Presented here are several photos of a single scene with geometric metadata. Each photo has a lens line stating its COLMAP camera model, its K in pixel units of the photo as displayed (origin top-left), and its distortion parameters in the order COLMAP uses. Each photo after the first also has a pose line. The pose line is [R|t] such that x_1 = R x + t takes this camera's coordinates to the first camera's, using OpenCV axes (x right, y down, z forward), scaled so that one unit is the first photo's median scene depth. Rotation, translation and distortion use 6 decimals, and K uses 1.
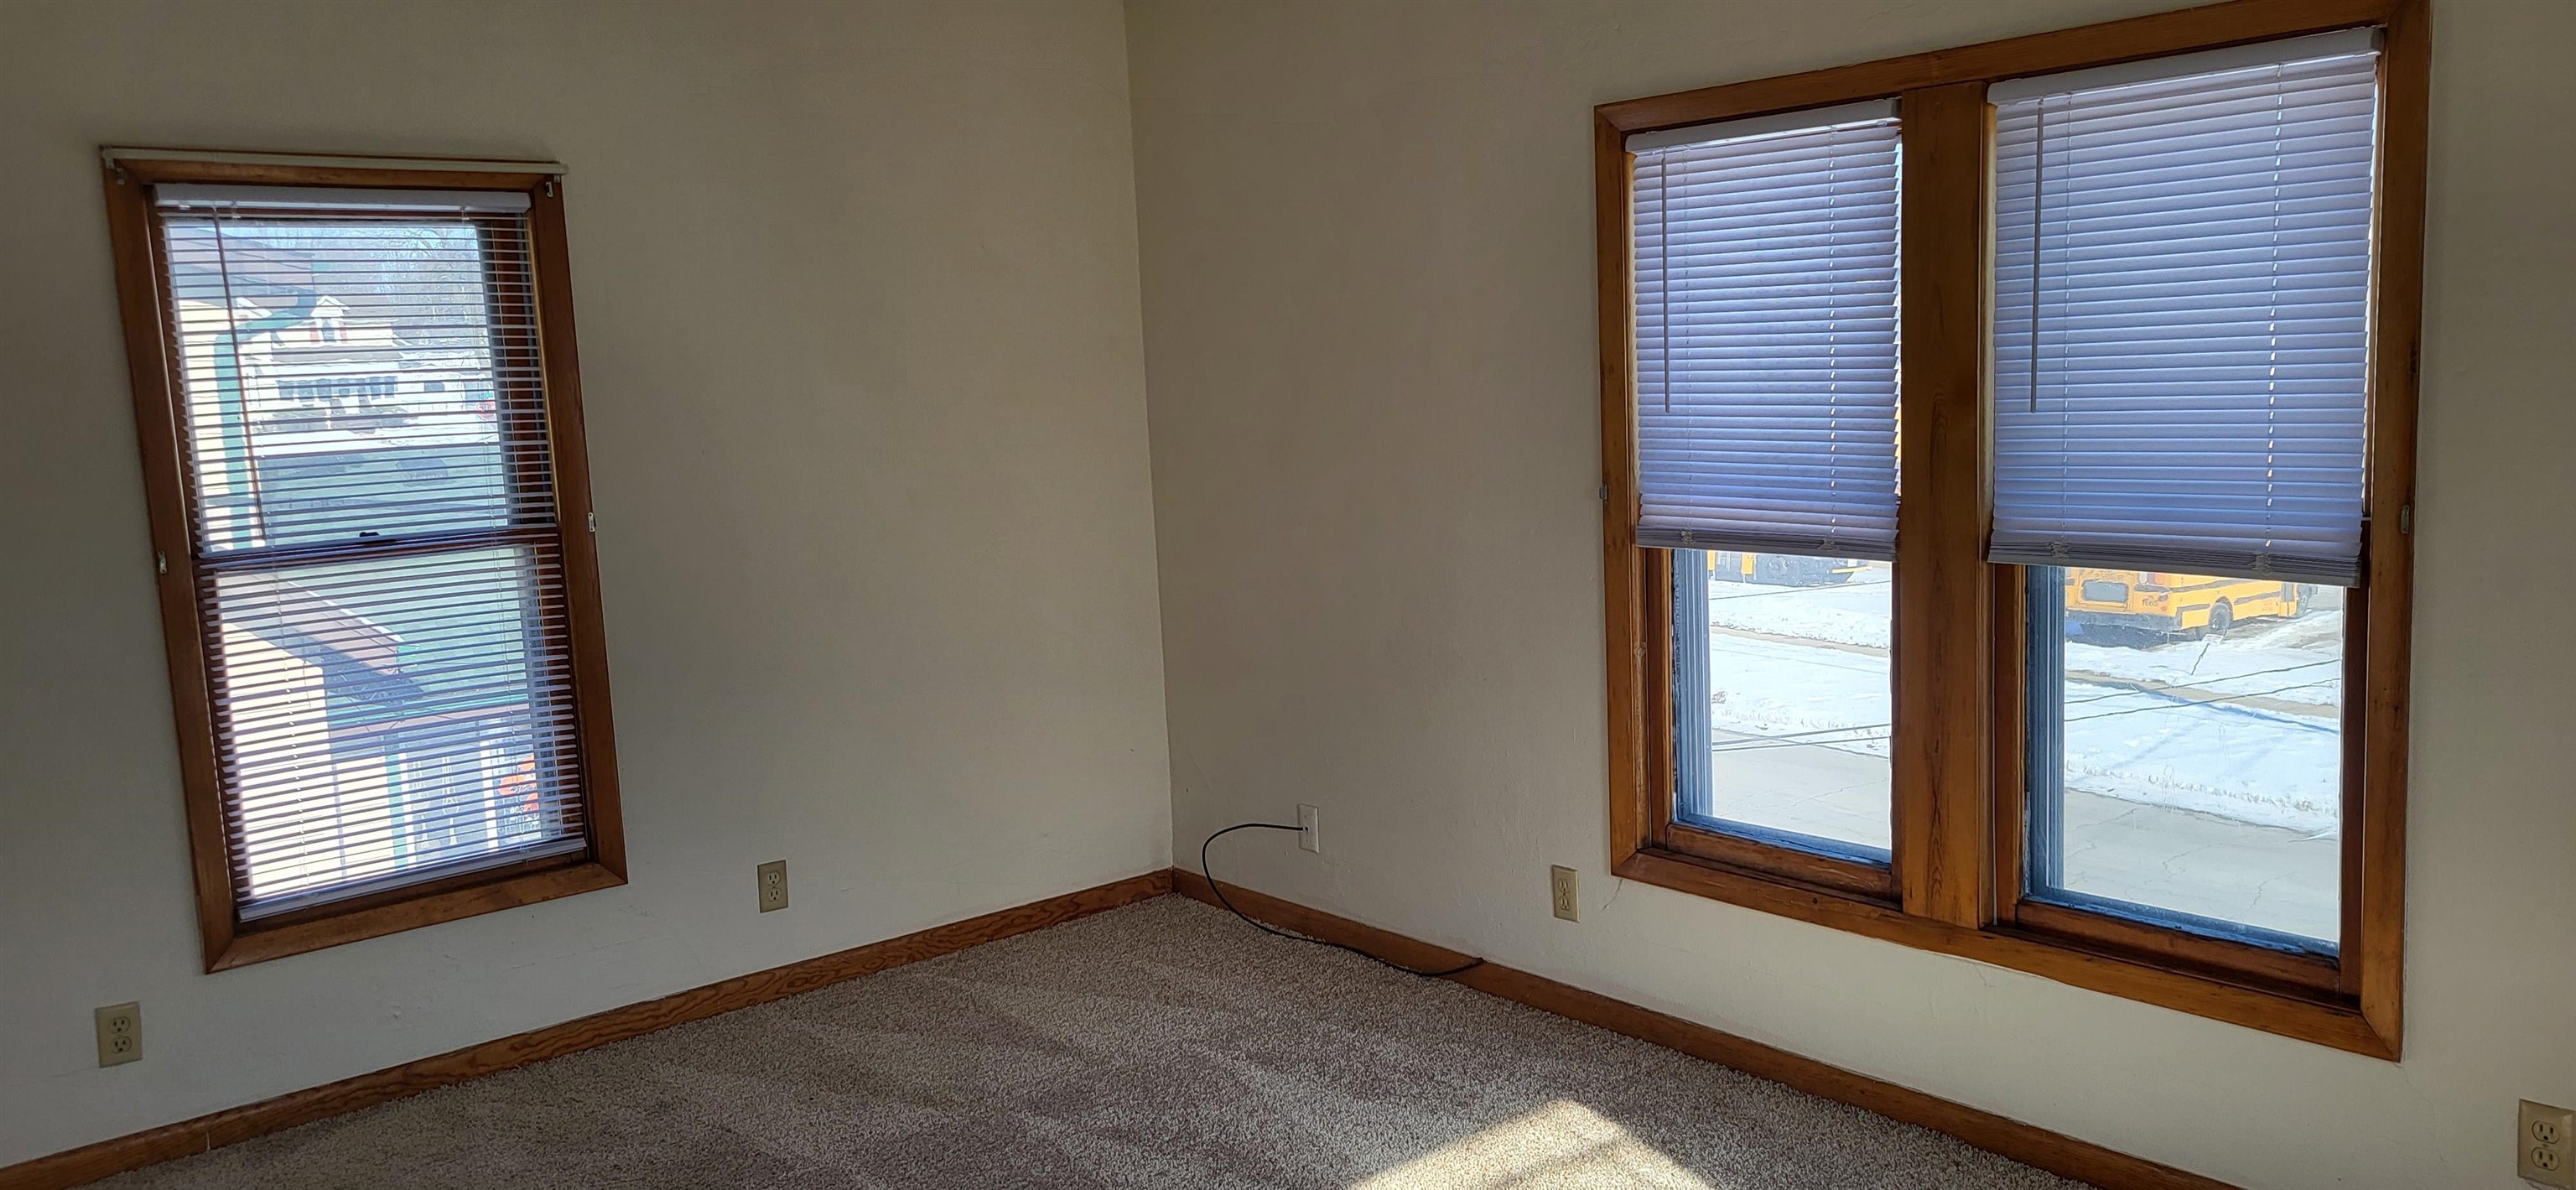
lens RADIAL K [[1958.0, 0, 1300.3], [0, 1958.0, 601.2], [0, 0, 1]] dist [0.052279, -0.003535]
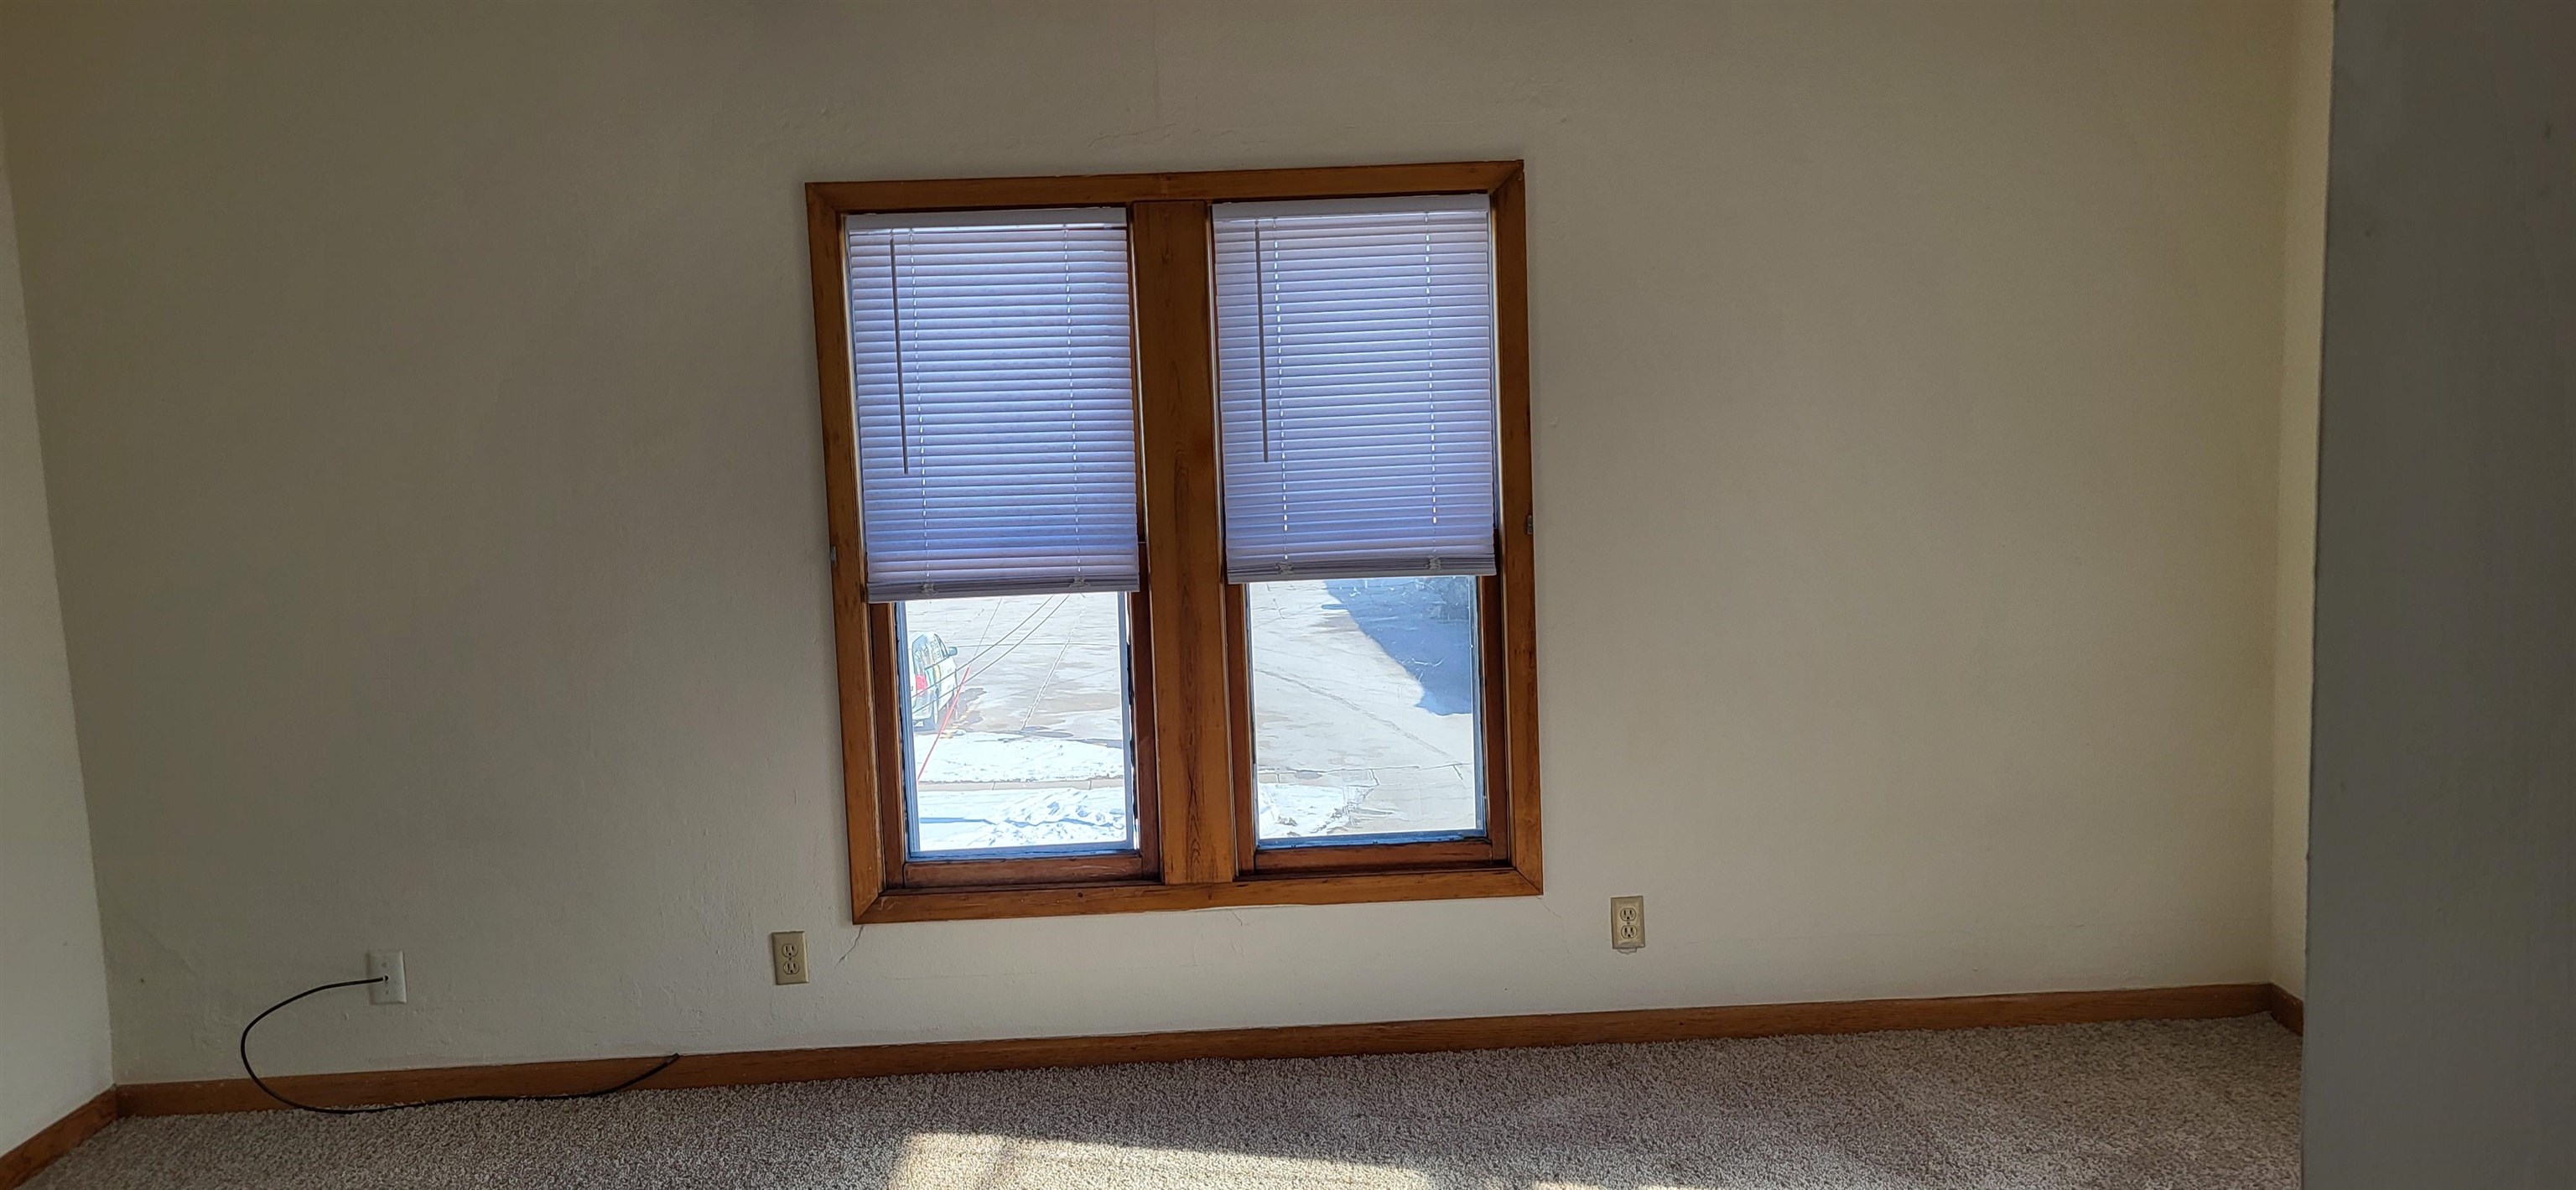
lens RADIAL K [[1958.0, 0, 1300.3], [0, 1958.0, 601.2], [0, 0, 1]] dist [0.052279, -0.003535]
pose [[0.615114, -0.067852, 0.785513, -0.554827], [0.112770, 0.993618, -0.002479, -0.000166], [-0.780332, 0.090107, 0.618840, 0.182577]]
